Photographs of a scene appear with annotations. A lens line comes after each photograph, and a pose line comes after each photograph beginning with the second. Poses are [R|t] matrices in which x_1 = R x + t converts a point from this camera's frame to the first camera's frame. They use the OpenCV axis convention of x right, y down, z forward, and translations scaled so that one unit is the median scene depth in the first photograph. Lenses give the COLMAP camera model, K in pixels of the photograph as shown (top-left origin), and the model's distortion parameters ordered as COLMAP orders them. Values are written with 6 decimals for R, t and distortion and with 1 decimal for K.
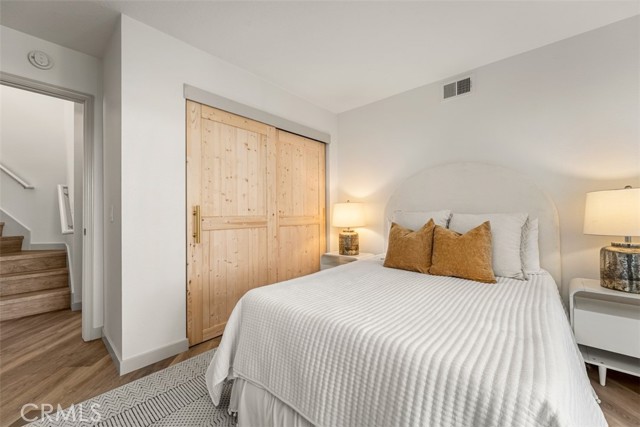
lens RADIAL K [[260.4, 0, 317.5], [0, 260.4, 214.0], [0, 0, 1]] dist [-0.001500, -0.000244]
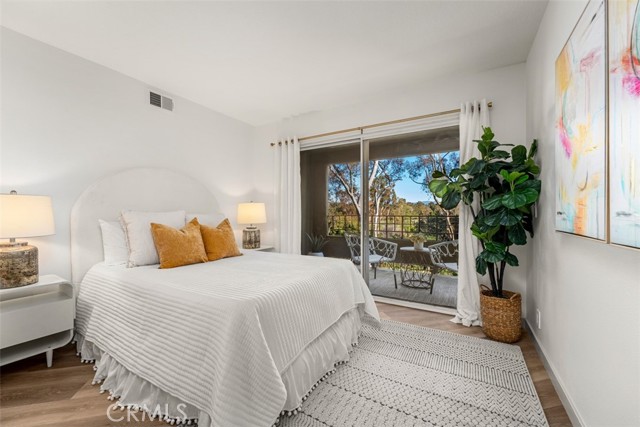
lens RADIAL K [[260.4, 0, 317.5], [0, 260.4, 214.0], [0, 0, 1]] dist [-0.001500, -0.000244]
pose [[-0.190477, 0.002197, 0.981689, -0.750140], [0.013828, 0.999904, 0.000445, 0.008650], [-0.981594, 0.013659, -0.190489, 0.610163]]
